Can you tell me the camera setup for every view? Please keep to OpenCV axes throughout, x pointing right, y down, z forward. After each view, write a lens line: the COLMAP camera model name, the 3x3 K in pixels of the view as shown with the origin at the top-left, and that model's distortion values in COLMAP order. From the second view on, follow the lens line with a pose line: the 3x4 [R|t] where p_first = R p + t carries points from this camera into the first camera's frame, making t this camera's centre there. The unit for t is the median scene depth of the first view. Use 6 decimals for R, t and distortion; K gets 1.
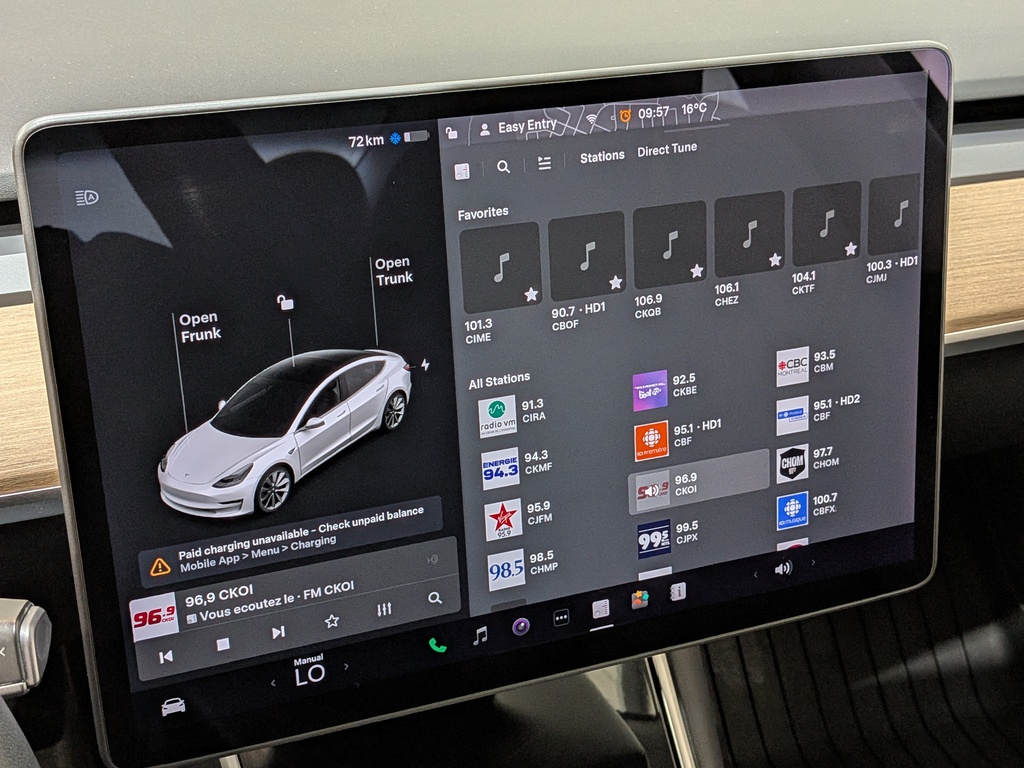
lens RADIAL K [[1423.1, 0, 509.3], [0, 1423.1, 368.9], [0, 0, 1]] dist [0.071281, 0.000000]
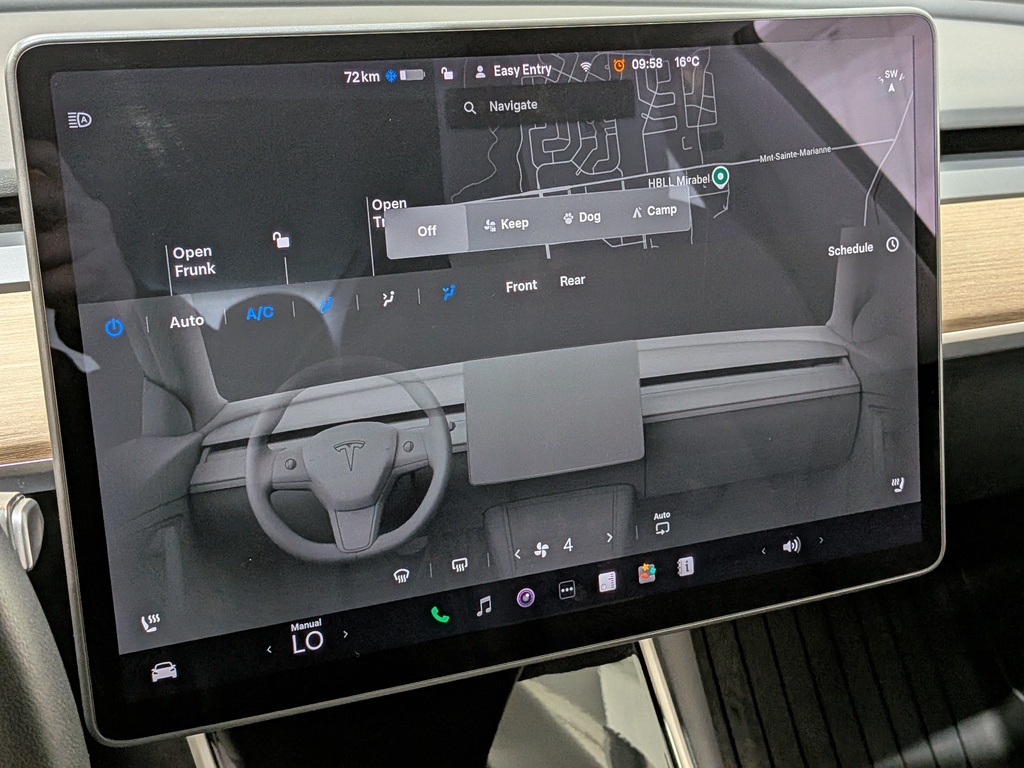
lens RADIAL K [[1423.1, 0, 512.1], [0, 1423.1, 402.0], [0, 0, 1]] dist [0.071281, 0.000000]
pose [[0.999267, -0.021645, 0.031566, -0.030673], [0.025078, 0.993303, -0.112780, 0.169626], [-0.028914, 0.113489, 0.993118, 0.034335]]
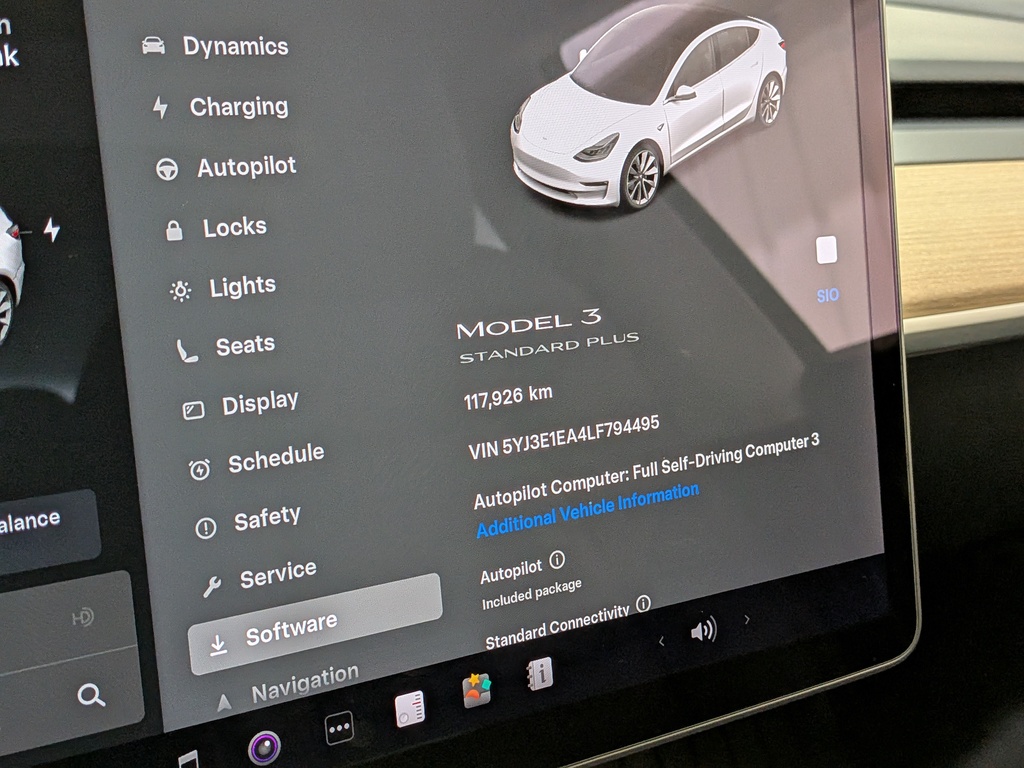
lens RADIAL K [[1423.1, 0, 527.3], [0, 1423.1, 387.8], [0, 0, 1]] dist [0.071281, 0.000000]
pose [[0.983057, -0.047384, 0.177067, 0.017590], [0.081703, 0.978010, -0.191888, 0.171602], [-0.164081, 0.203104, 0.965311, 0.465464]]
